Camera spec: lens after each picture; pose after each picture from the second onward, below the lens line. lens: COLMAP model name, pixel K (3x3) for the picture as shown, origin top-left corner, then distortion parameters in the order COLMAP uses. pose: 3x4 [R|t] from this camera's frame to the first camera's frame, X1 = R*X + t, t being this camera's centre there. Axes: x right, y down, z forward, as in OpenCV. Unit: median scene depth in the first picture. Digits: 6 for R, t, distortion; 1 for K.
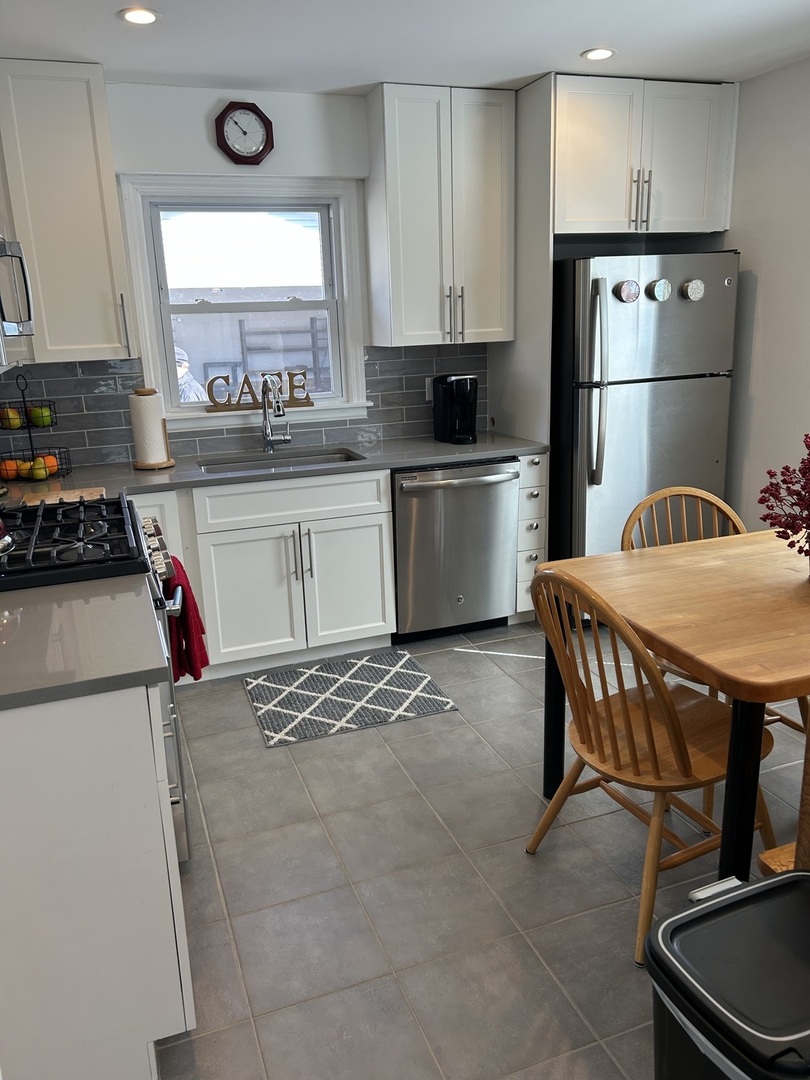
lens RADIAL K [[818.3, 0, 404.9], [0, 818.3, 539.6], [0, 0, 1]] dist [0.060870, -0.063608]
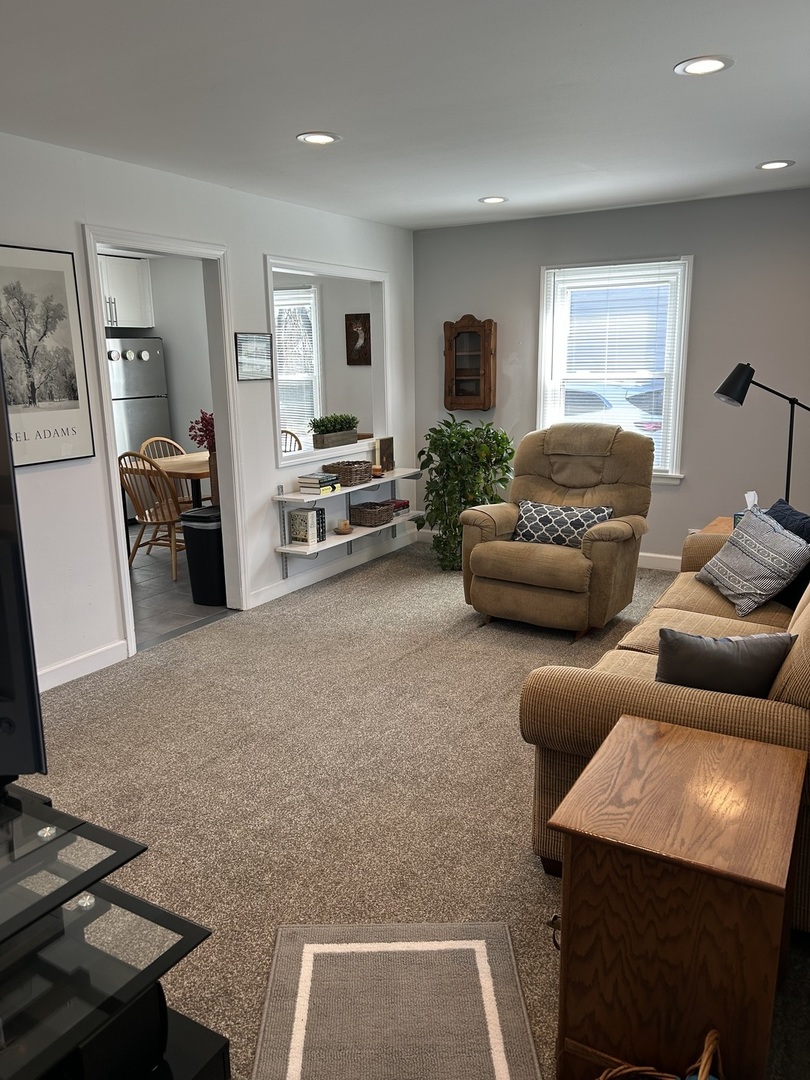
lens RADIAL K [[818.3, 0, 395.6], [0, 818.3, 542.2], [0, 0, 1]] dist [0.060870, -0.063608]
pose [[0.788588, -0.114315, 0.604203, -0.477973], [0.149432, 0.988740, -0.007964, 0.285792], [-0.596489, 0.096568, 0.796791, -1.028937]]
